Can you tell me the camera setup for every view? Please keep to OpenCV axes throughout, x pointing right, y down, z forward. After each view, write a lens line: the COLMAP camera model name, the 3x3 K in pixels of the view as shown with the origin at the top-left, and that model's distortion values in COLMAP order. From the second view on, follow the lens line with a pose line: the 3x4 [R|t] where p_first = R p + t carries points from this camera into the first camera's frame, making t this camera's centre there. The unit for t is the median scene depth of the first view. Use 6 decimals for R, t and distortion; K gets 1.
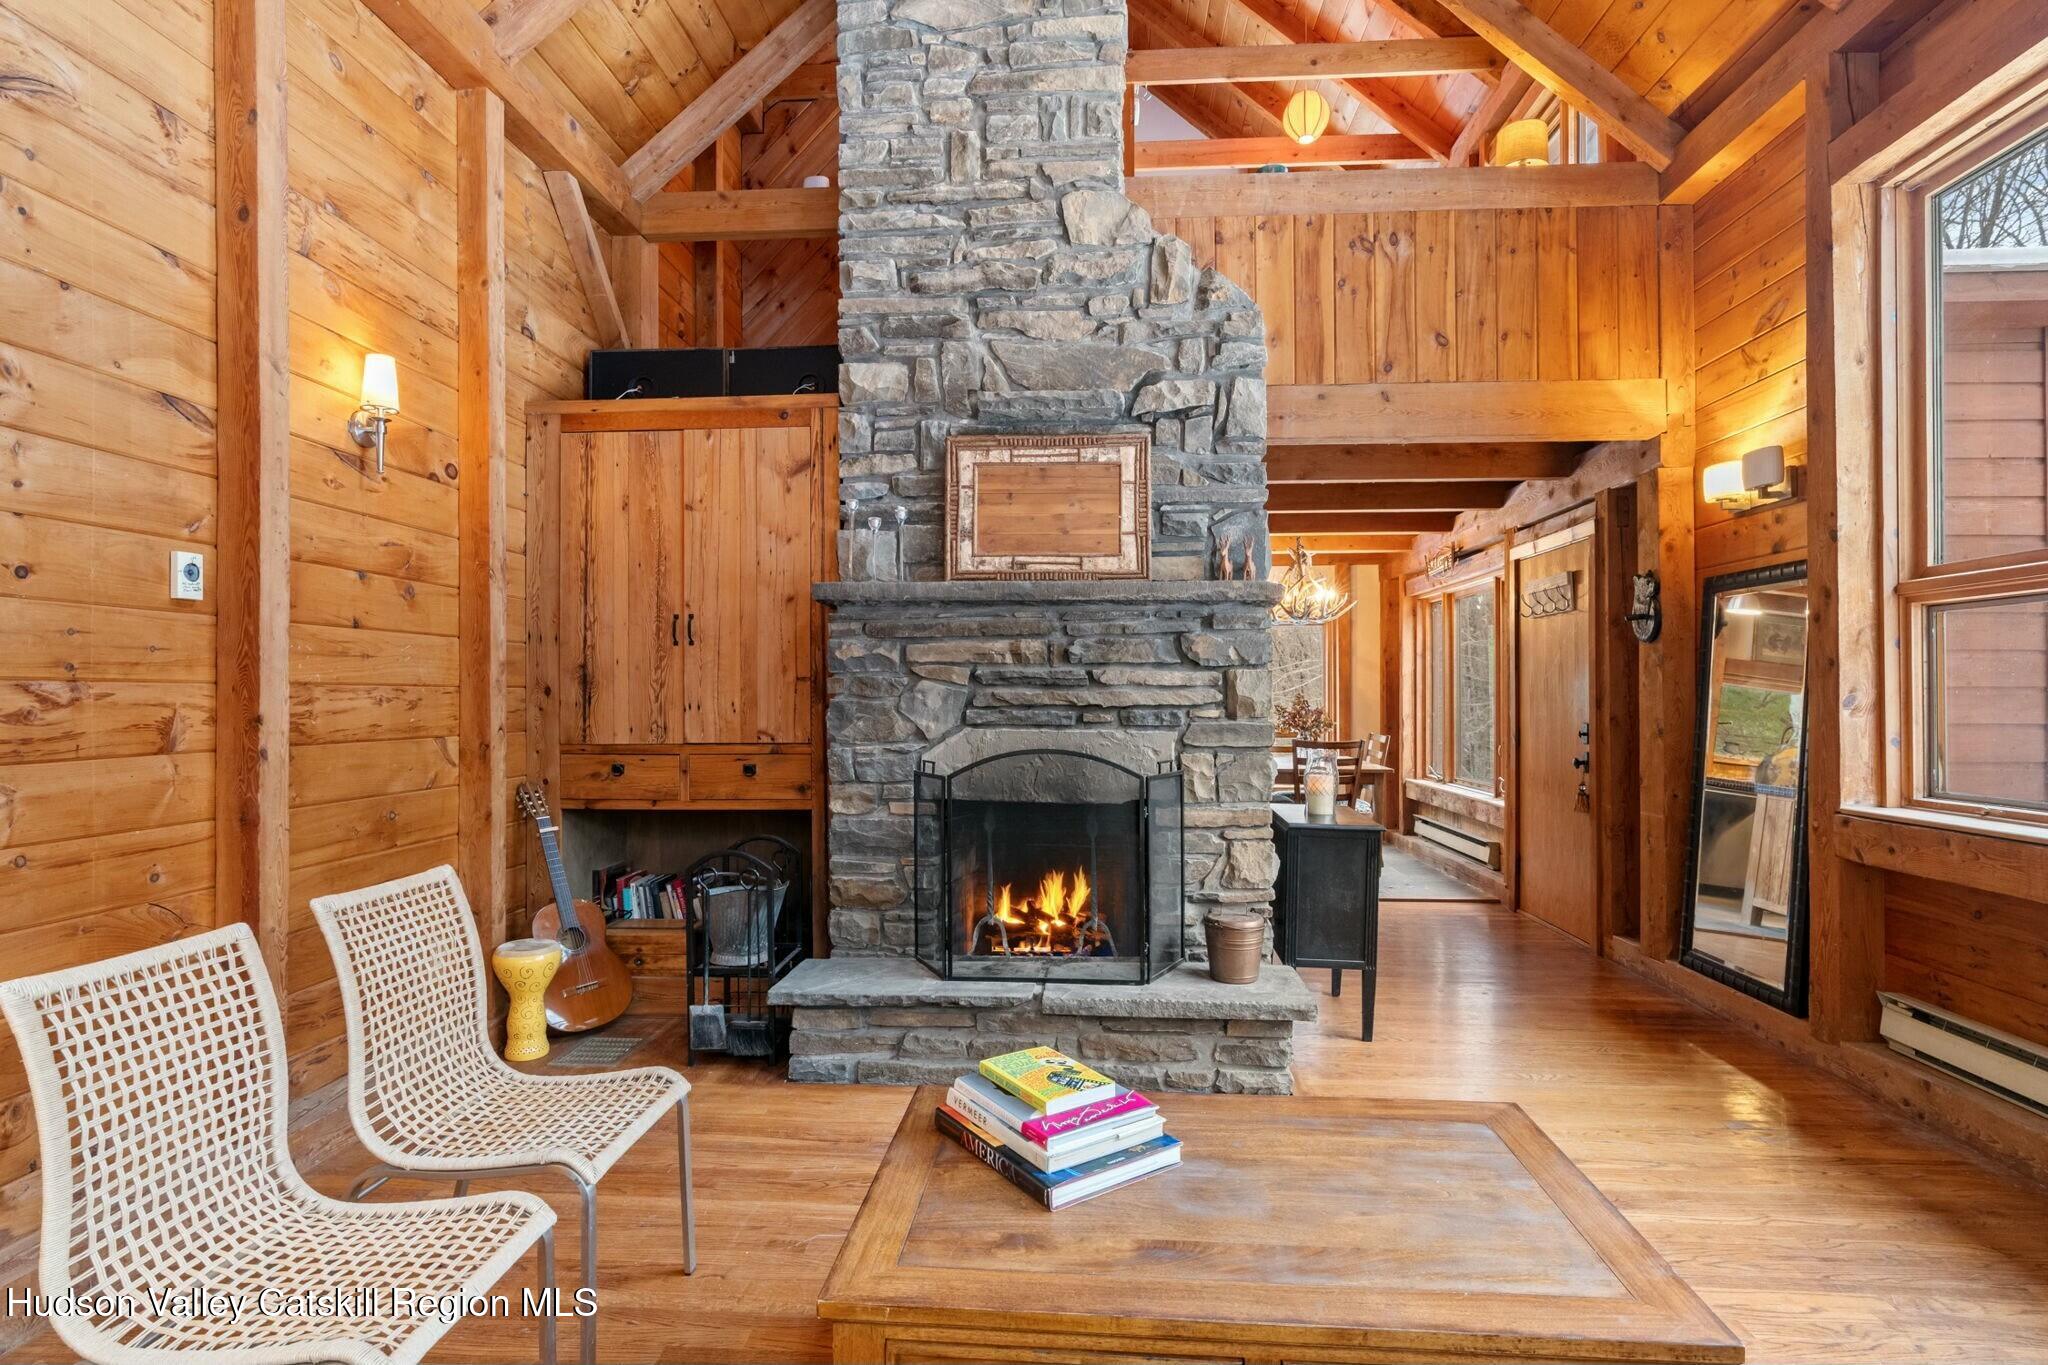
lens RADIAL K [[1027.8, 0, 1030.5], [0, 1027.8, 689.6], [0, 0, 1]] dist [-0.012821, 0.006446]
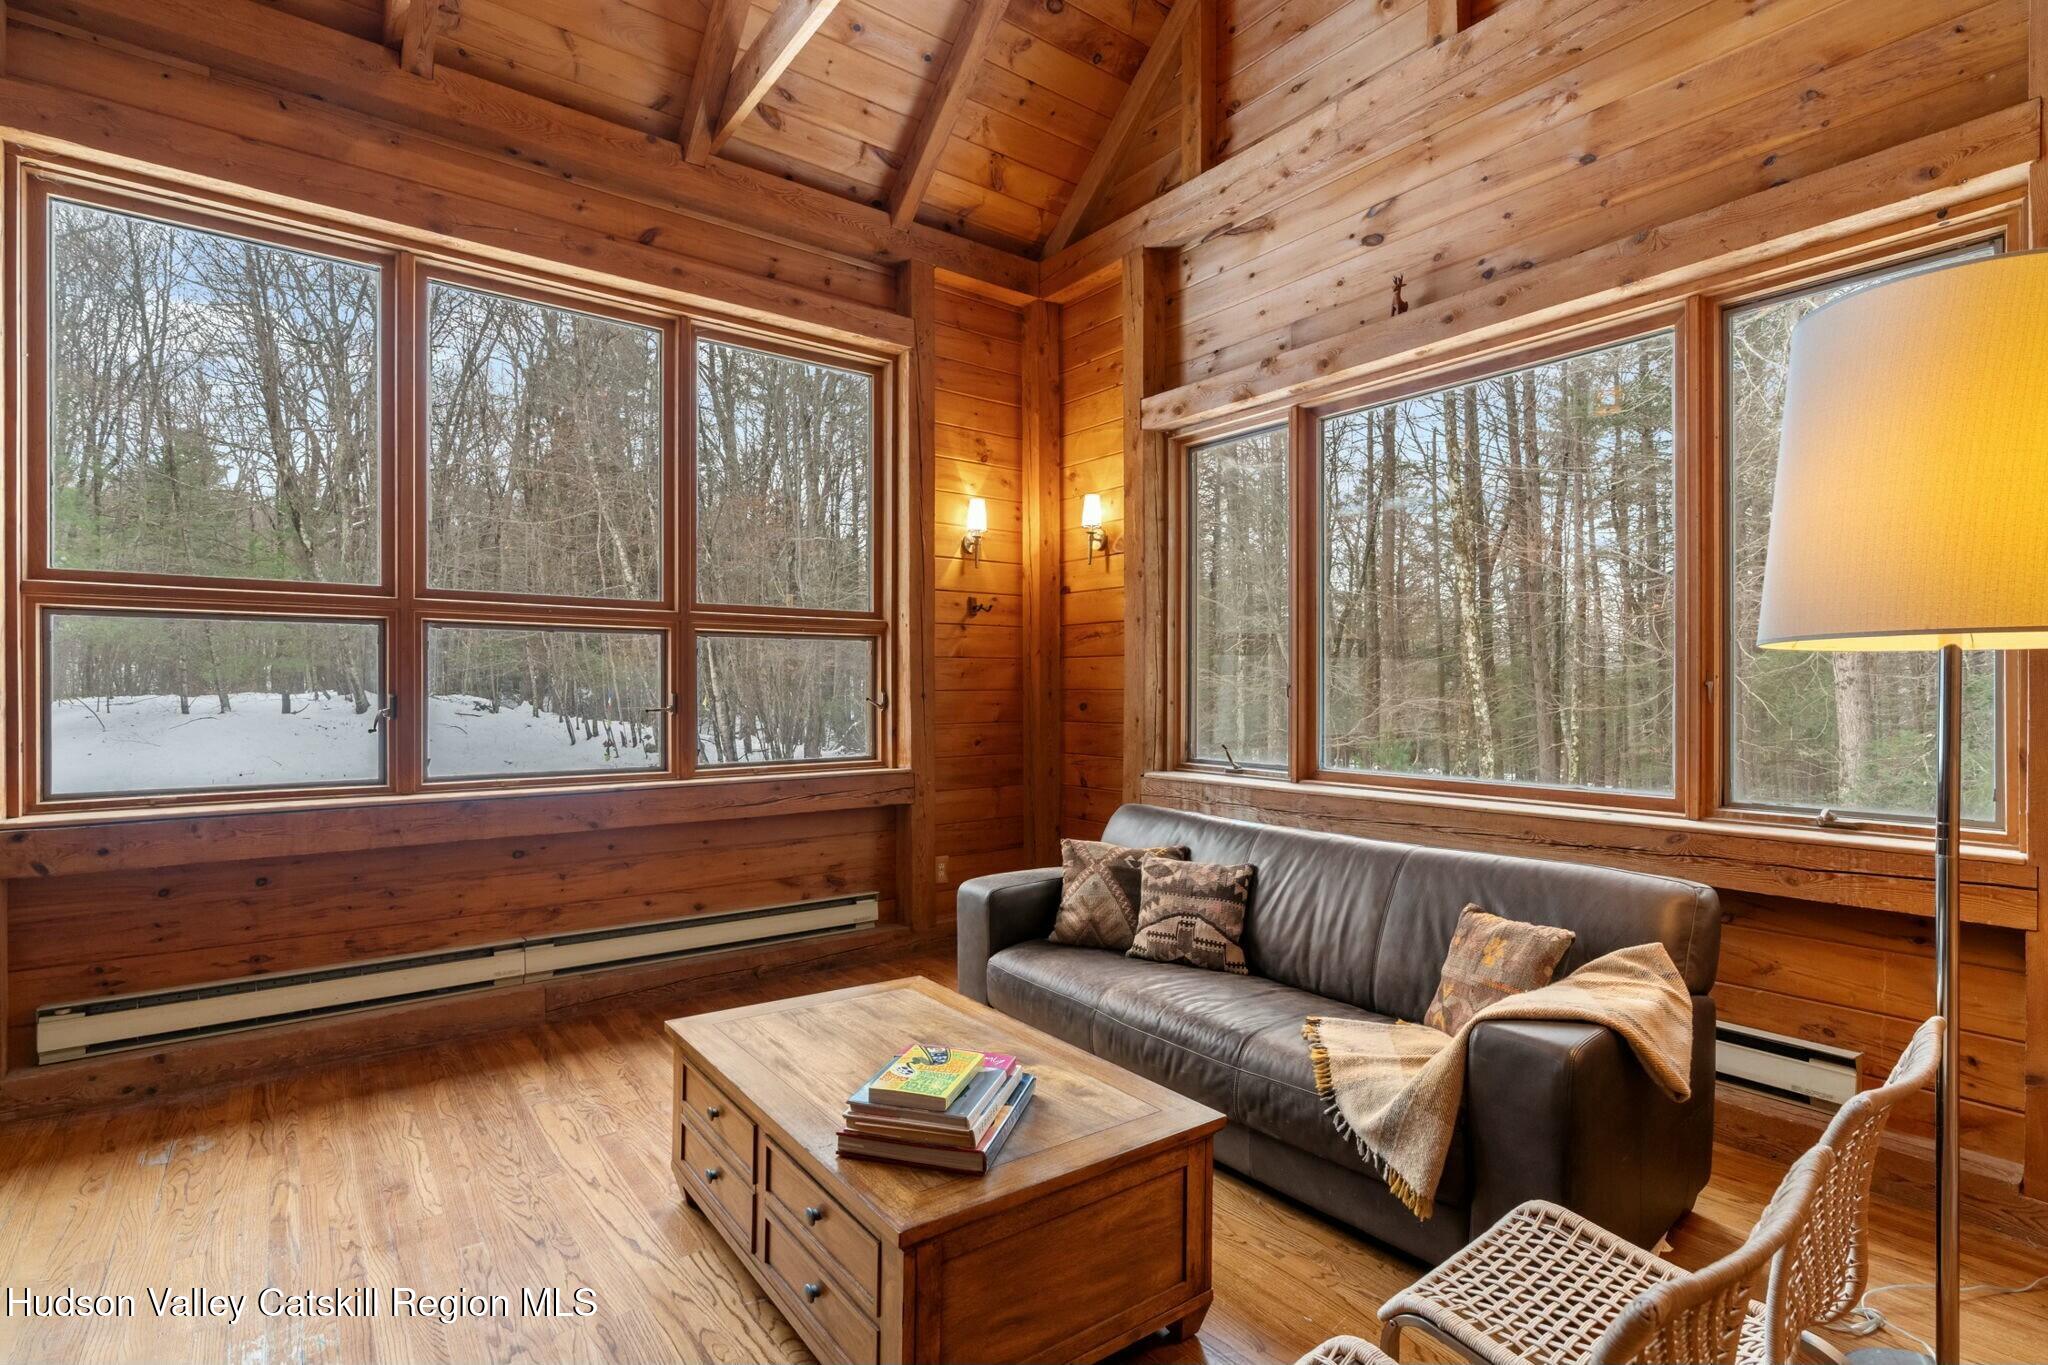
lens RADIAL K [[972.5, 0, 1028.3], [0, 972.5, 685.0], [0, 0, 1]] dist [-0.011681, 0.005920]
pose [[-0.659301, 0.000576, 0.751879, -0.392653], [-0.005992, 0.999964, -0.006020, -0.005524], [-0.751855, -0.008474, -0.659273, 0.779310]]
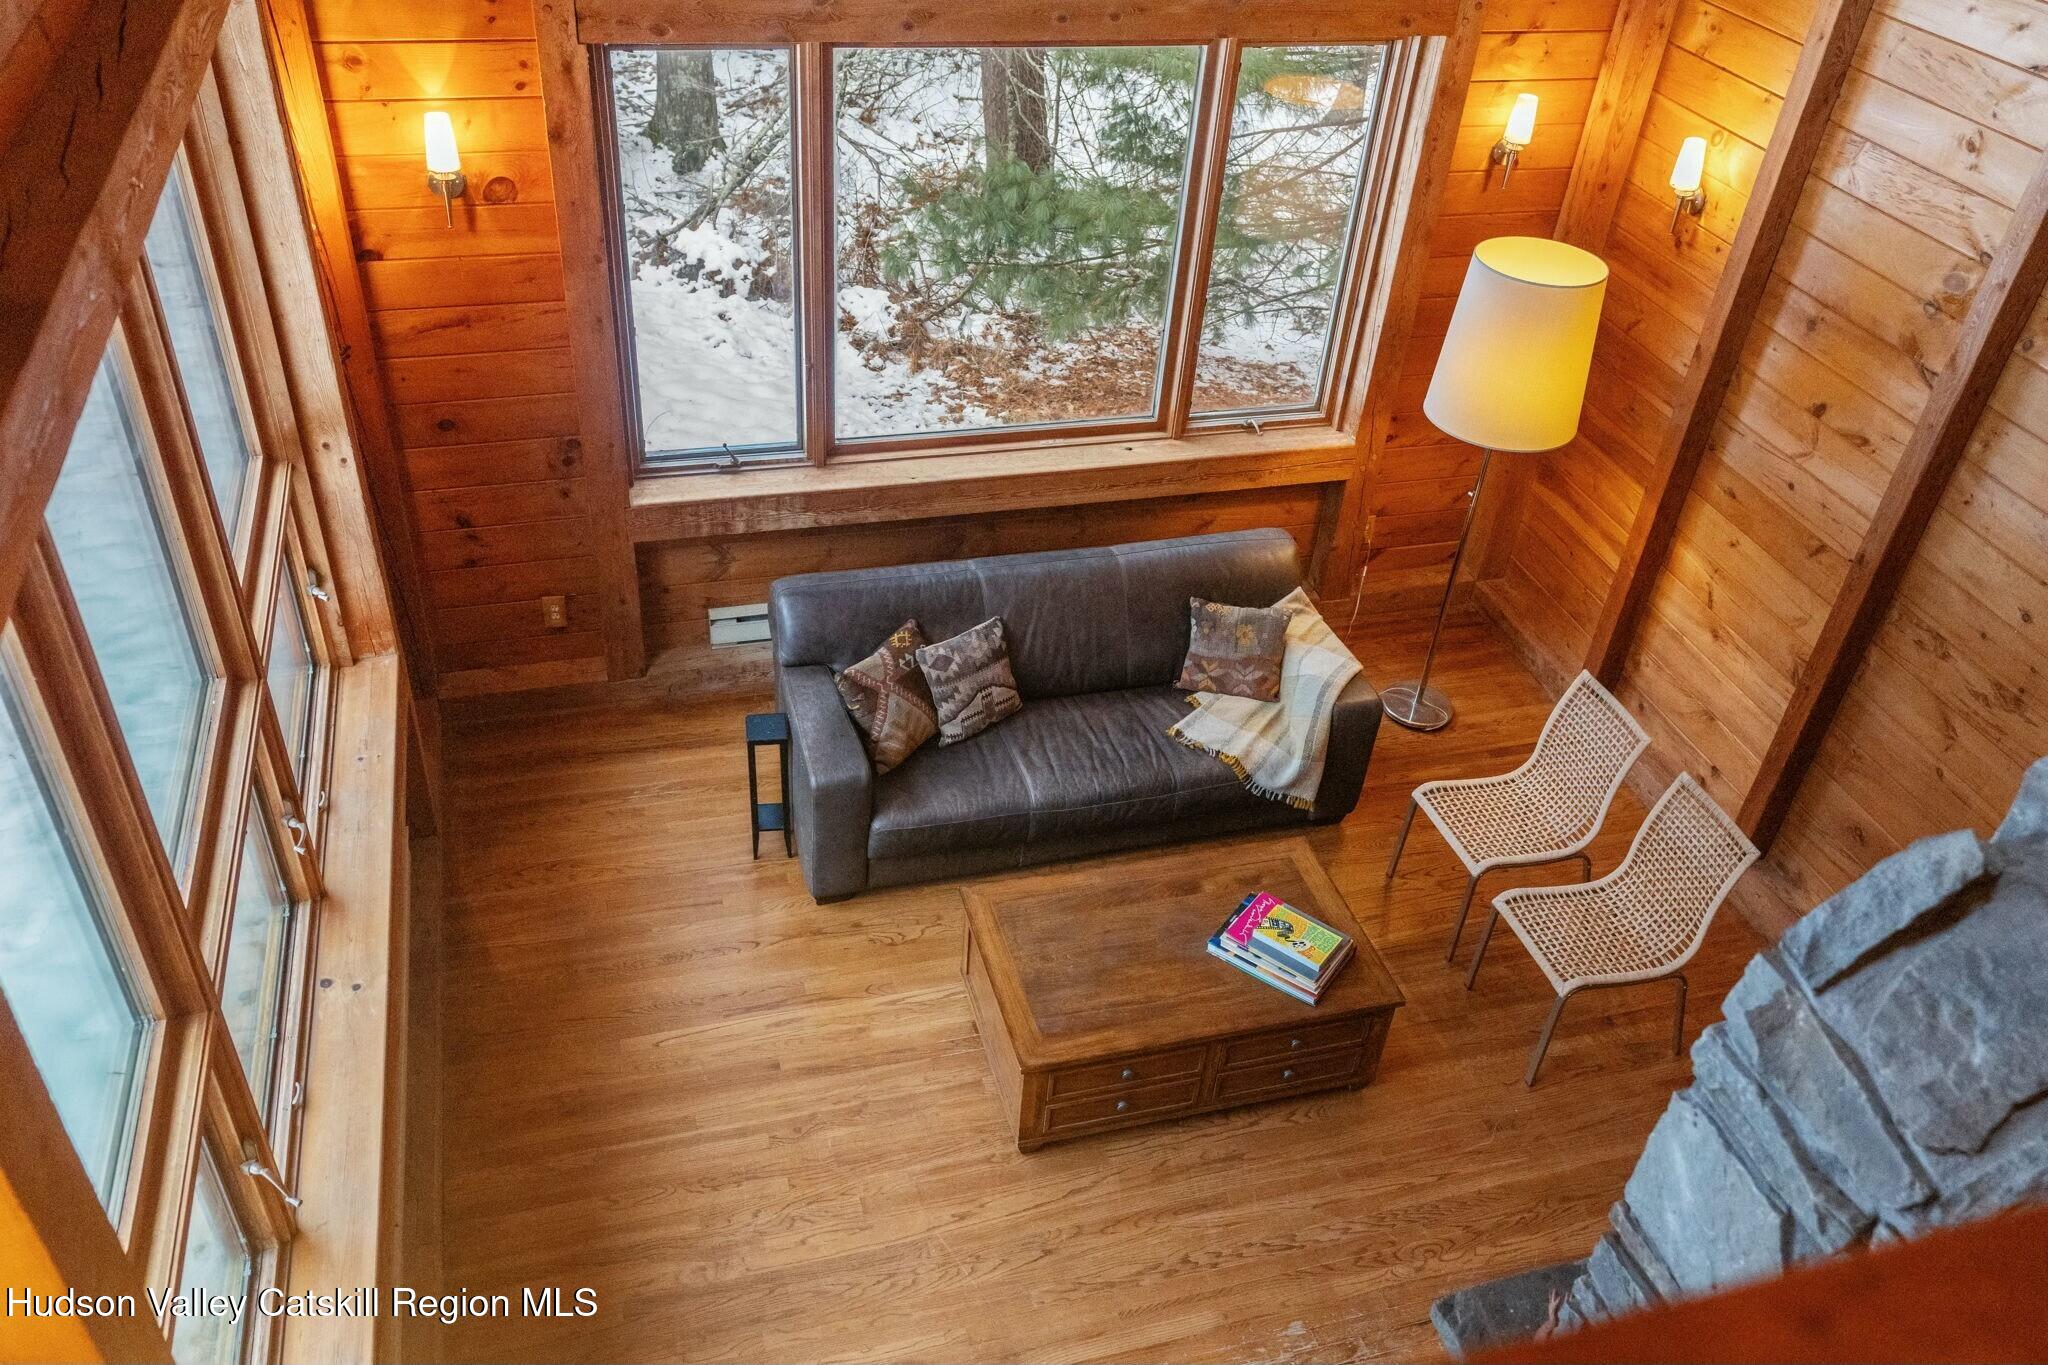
lens RADIAL K [[1564.5, 0, 1024.0], [0, 1564.5, 682.5], [0, 0, 1]] dist [0.000354, 0.004887]
pose [[-0.938726, 0.151393, -0.309635, 0.561999], [-0.068065, 0.799246, 0.597138, -0.698039], [0.337877, 0.581624, -0.739968, 1.221583]]
